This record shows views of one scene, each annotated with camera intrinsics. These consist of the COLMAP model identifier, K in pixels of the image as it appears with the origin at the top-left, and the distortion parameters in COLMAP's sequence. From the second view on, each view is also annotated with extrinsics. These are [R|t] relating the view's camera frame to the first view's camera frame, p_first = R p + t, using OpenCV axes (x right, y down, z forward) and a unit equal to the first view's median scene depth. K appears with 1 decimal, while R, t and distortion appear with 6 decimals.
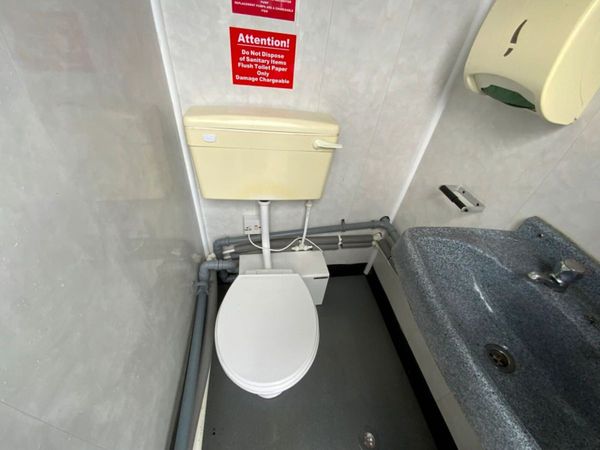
lens RADIAL K [[242.0, 0, 298.8], [0, 242.0, 224.9], [0, 0, 1]] dist [0.018962, -0.017265]
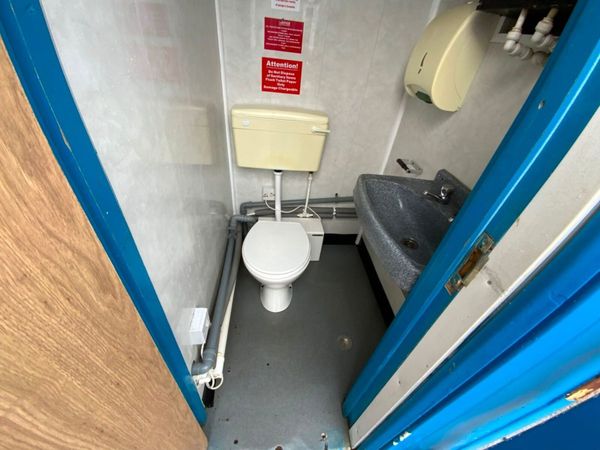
lens RADIAL K [[242.0, 0, 298.8], [0, 242.0, 224.9], [0, 0, 1]] dist [0.018962, -0.017265]
pose [[0.997659, 0.038222, -0.056715, 0.076917], [-0.041309, 0.997671, -0.054288, 0.303004], [0.054508, 0.056503, 0.996913, -0.426812]]
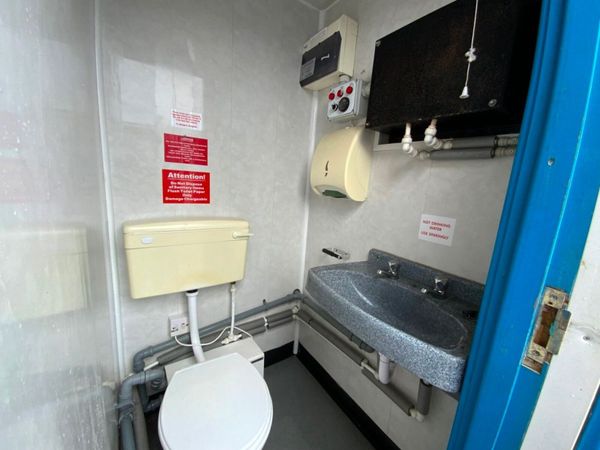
lens RADIAL K [[242.4, 0, 300.0], [0, 242.4, 225.0], [0, 0, 1]] dist [0.025780, -0.017727]
pose [[0.900868, -0.118072, 0.417726, -0.139305], [0.296409, 0.870353, -0.393226, 0.230261], [-0.317141, 0.478063, 0.819071, -0.234949]]
